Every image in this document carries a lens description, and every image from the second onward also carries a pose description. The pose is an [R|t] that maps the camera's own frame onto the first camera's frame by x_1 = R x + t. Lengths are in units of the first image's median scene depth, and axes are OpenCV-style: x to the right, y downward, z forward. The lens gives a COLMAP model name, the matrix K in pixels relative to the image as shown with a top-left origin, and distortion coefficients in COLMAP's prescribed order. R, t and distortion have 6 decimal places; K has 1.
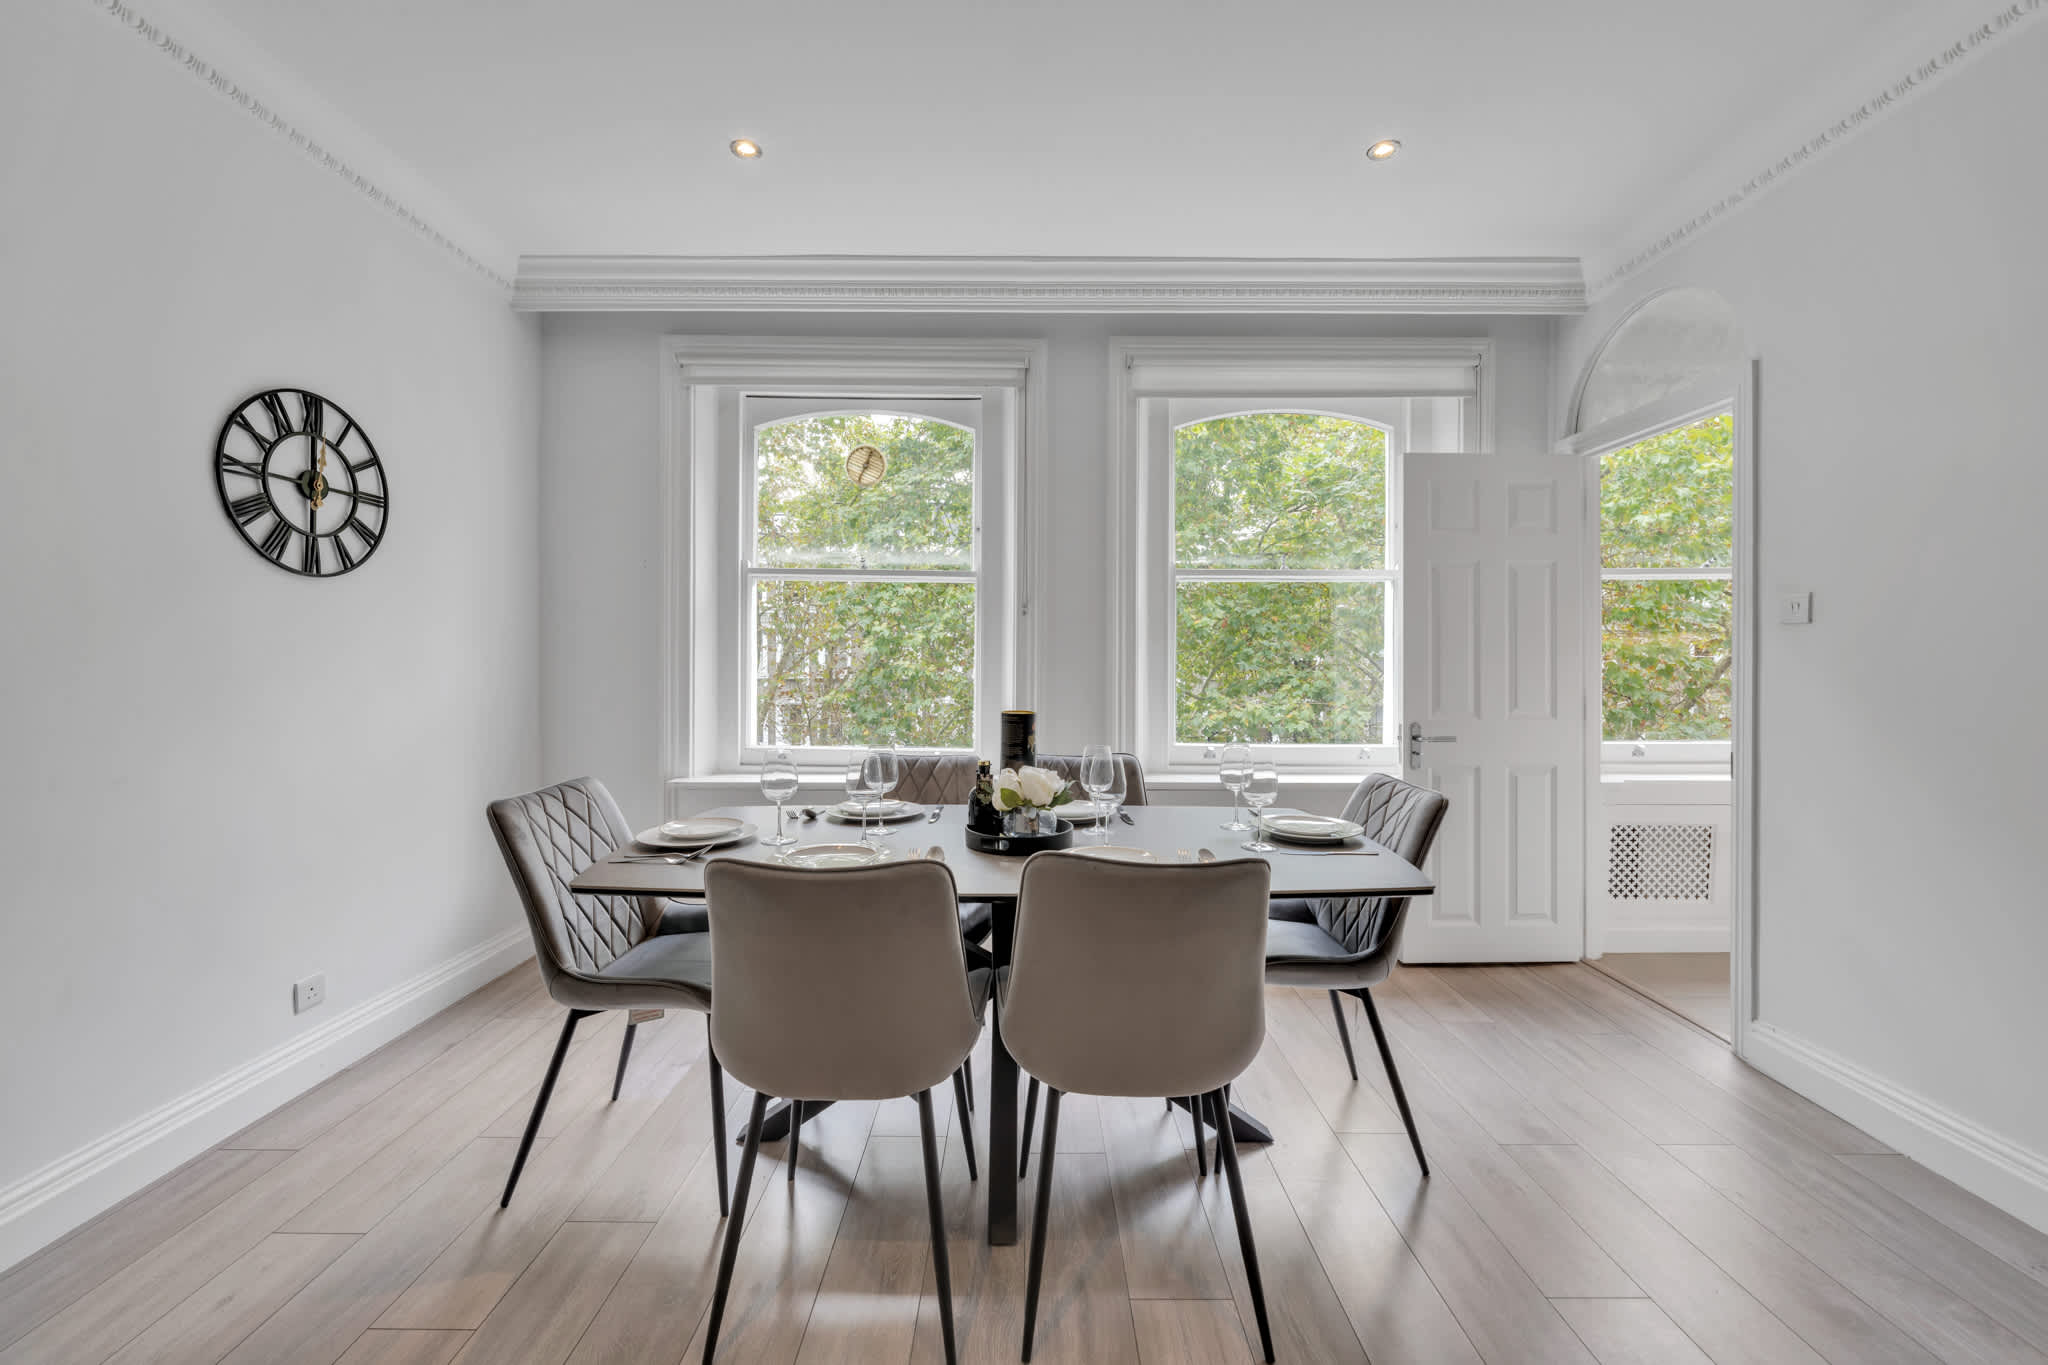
lens RADIAL K [[785.5, 0, 1022.9], [0, 785.5, 665.8], [0, 0, 1]] dist [-0.002903, -0.000192]
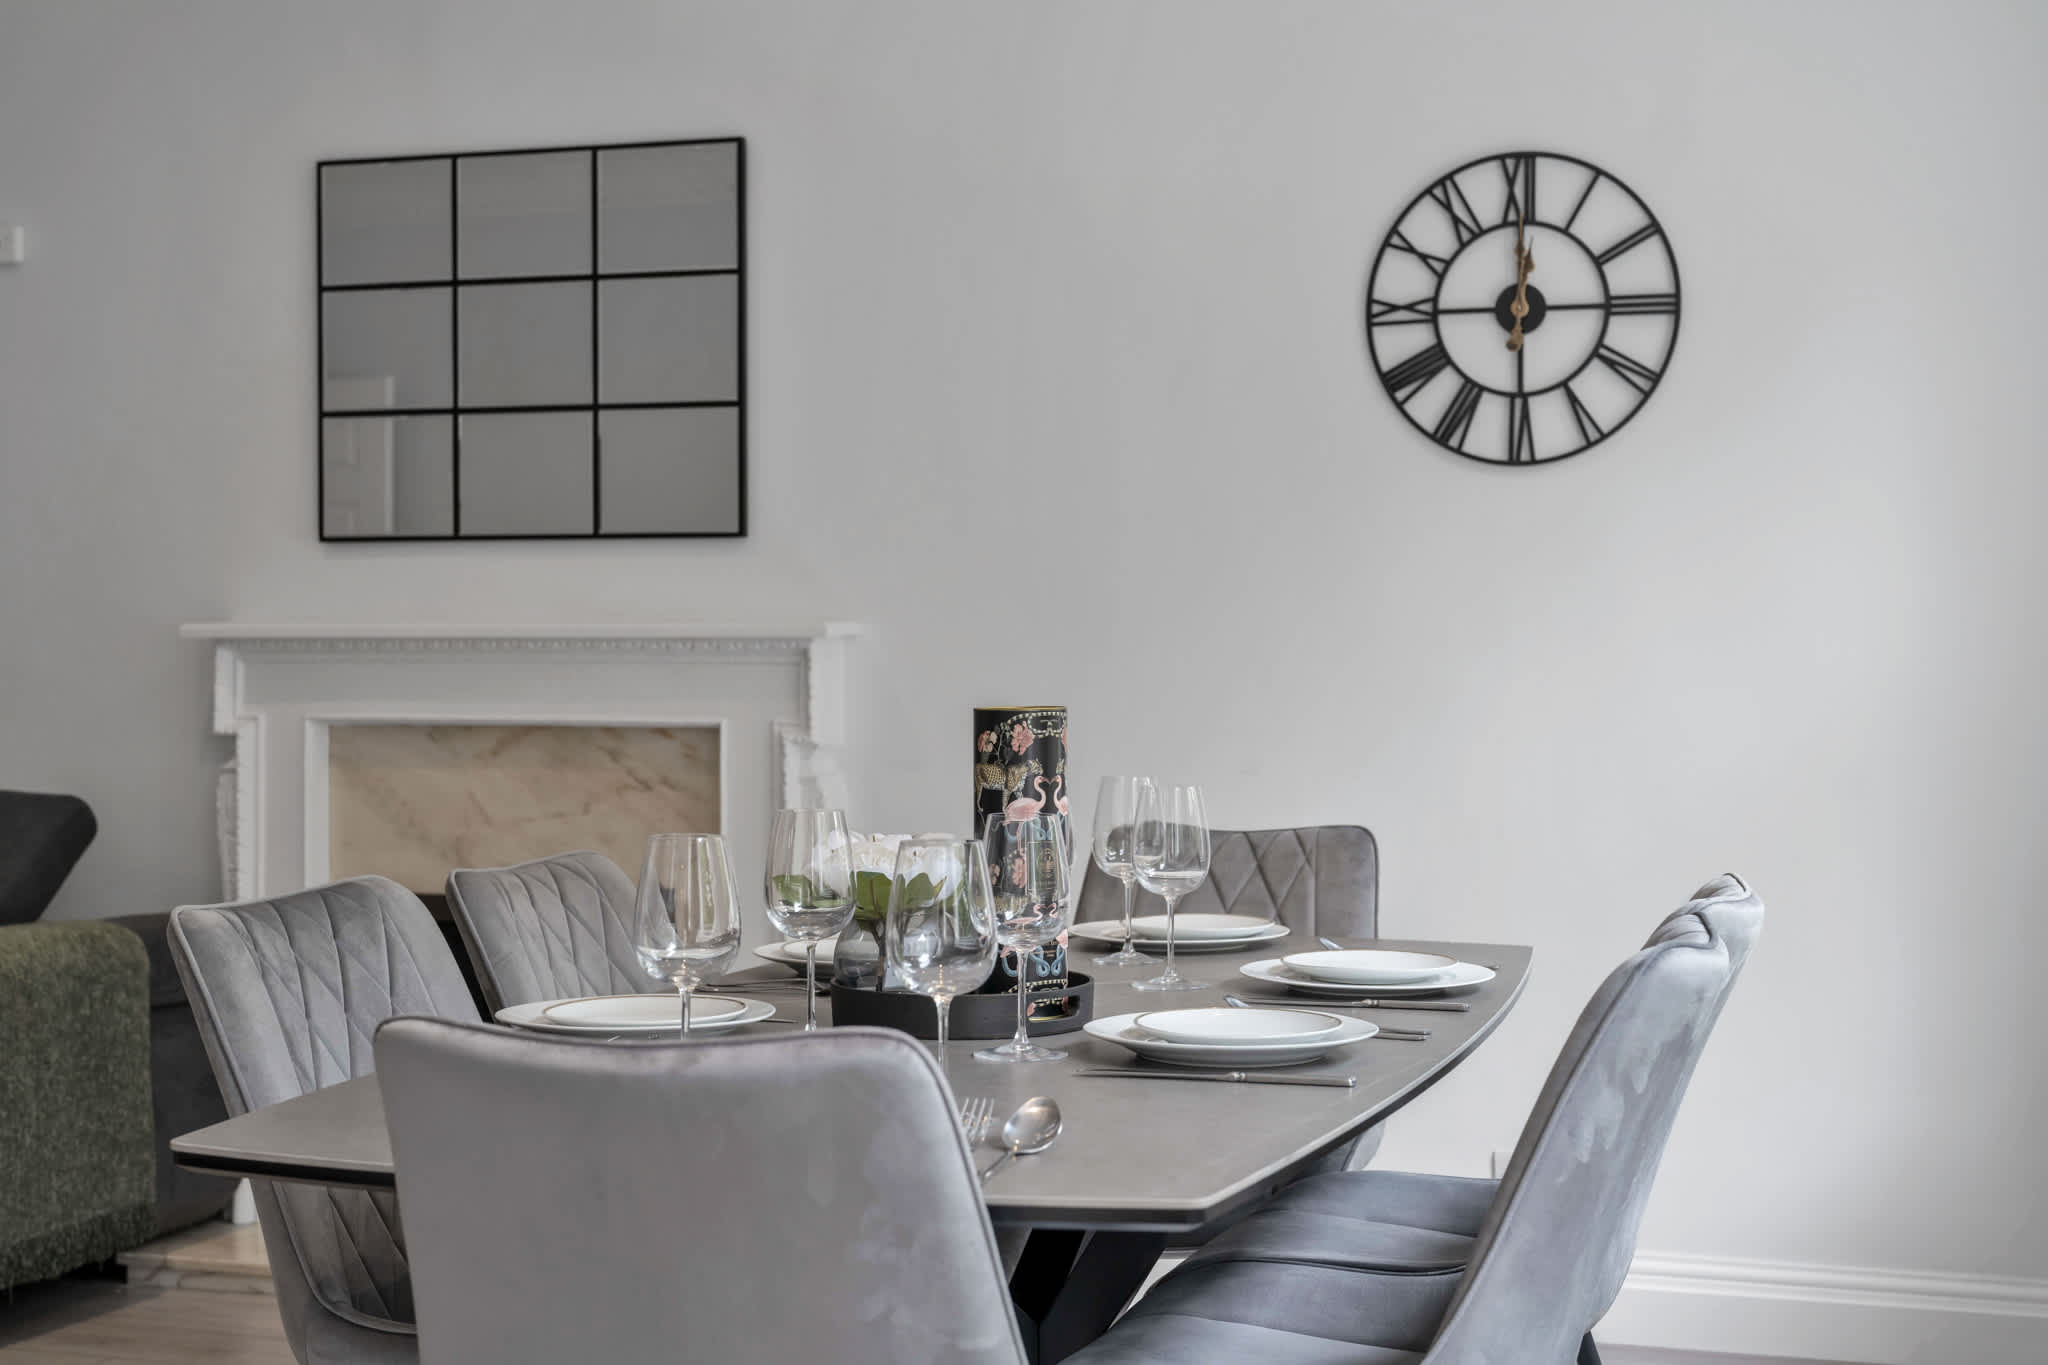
lens RADIAL K [[2870.8, 0, 1023.6], [0, 2870.8, 684.7], [0, 0, 1]] dist [0.002521, 0.014955]
pose [[-0.313324, 0.008873, -0.949605, 1.104343], [-0.006562, 0.999912, 0.011508, 0.023296], [0.949624, 0.009836, -0.313238, 1.179901]]
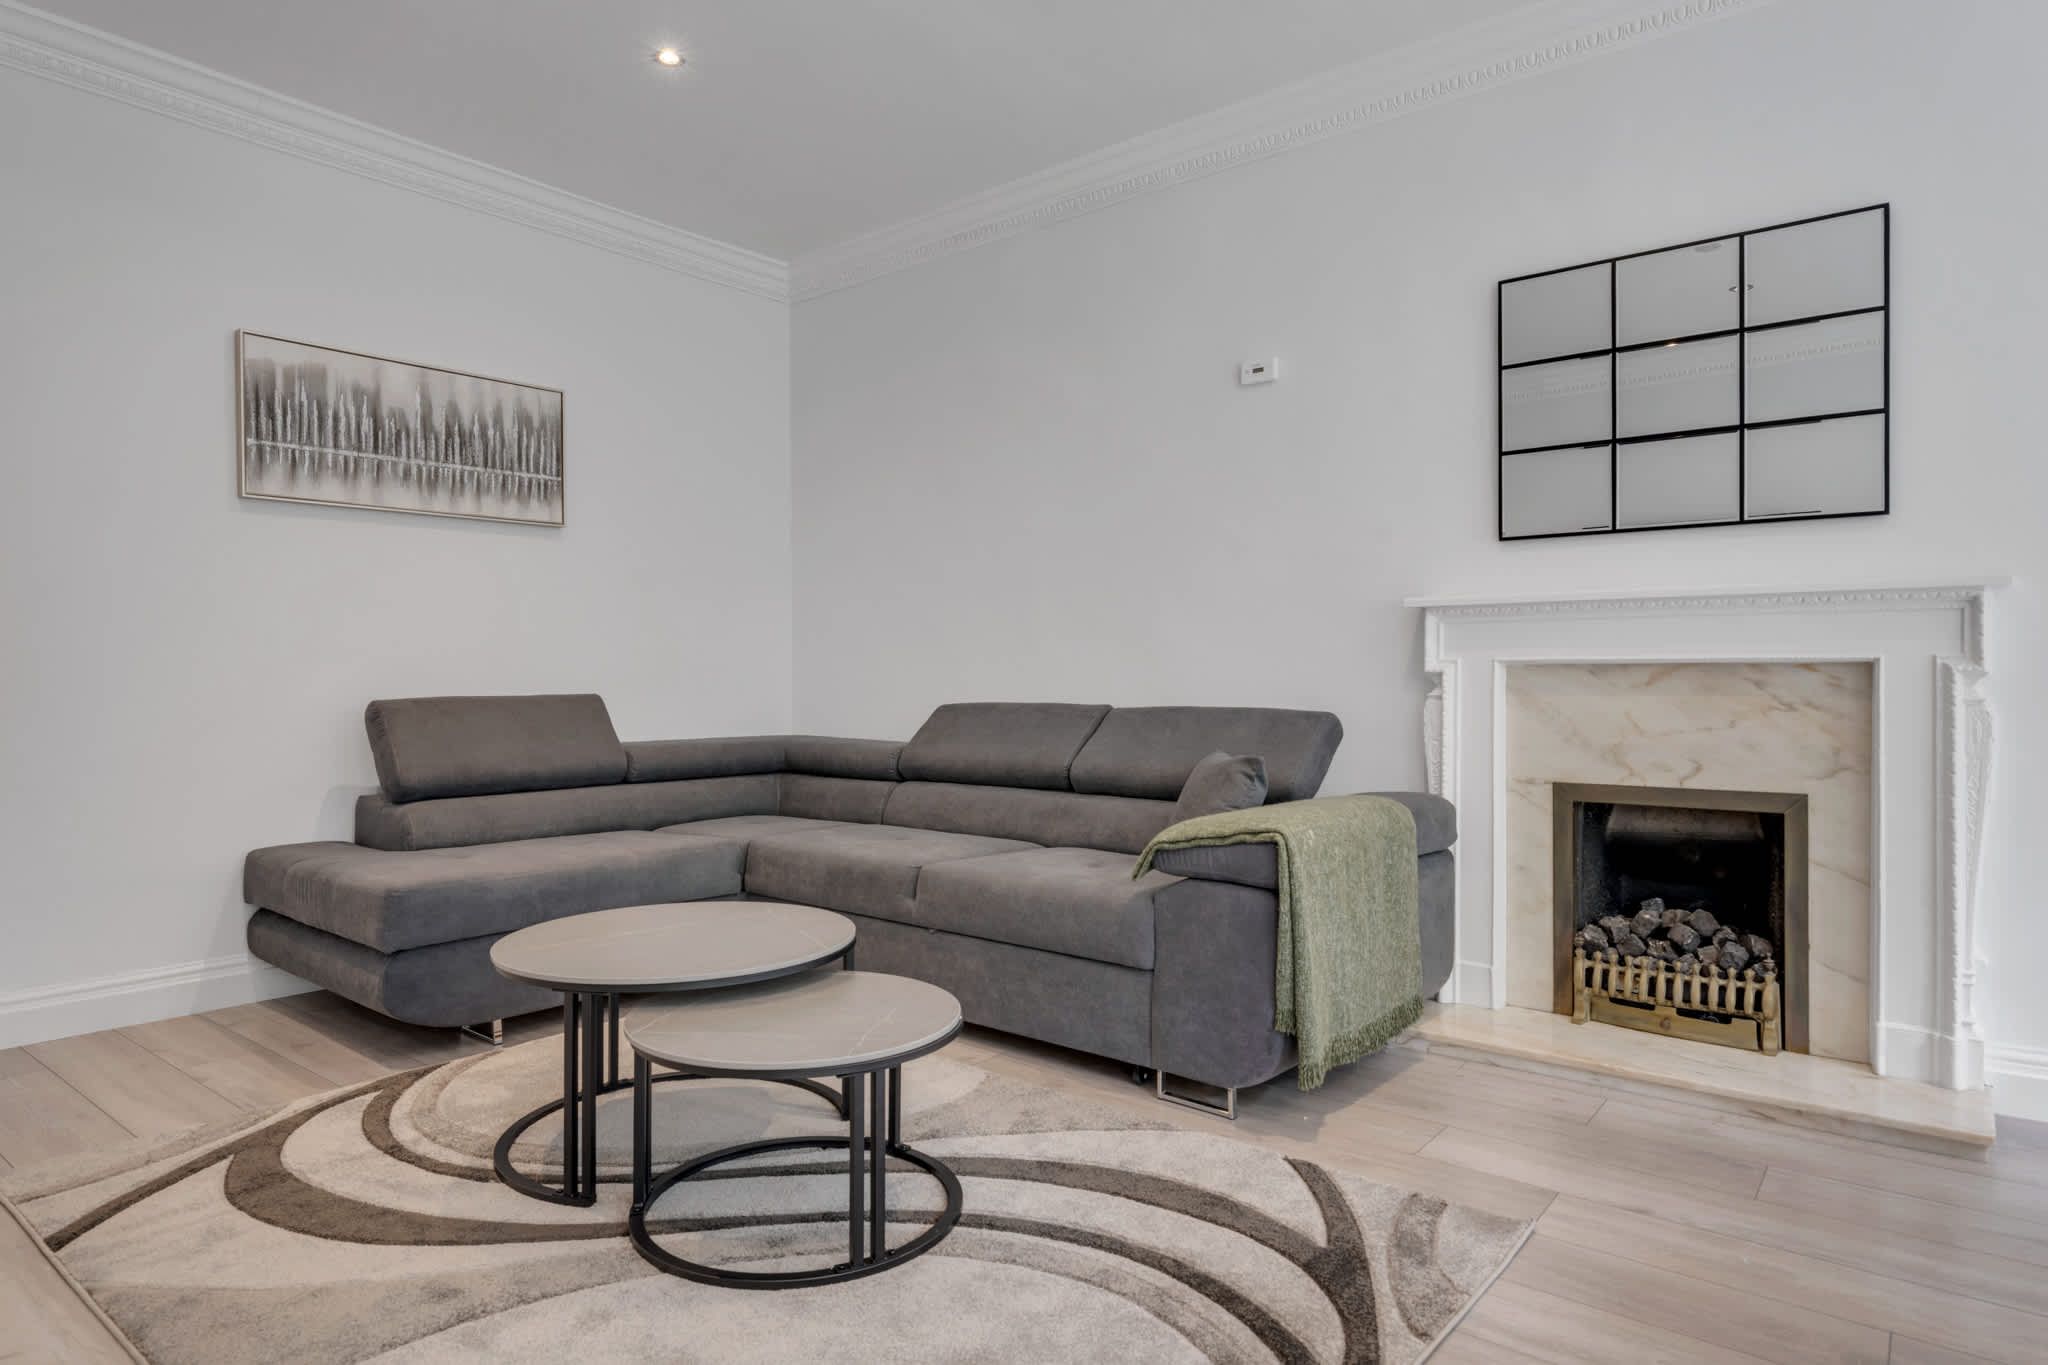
lens RADIAL K [[1171.3, 0, 1015.2], [0, 1171.3, 682.3], [0, 0, 1]] dist [-0.000035, 0.000747]
pose [[-0.623168, 0.001051, -0.782087, 0.549865], [-0.003945, 0.999982, 0.004487, 0.097390], [0.782078, 0.005882, -0.623153, 0.373301]]
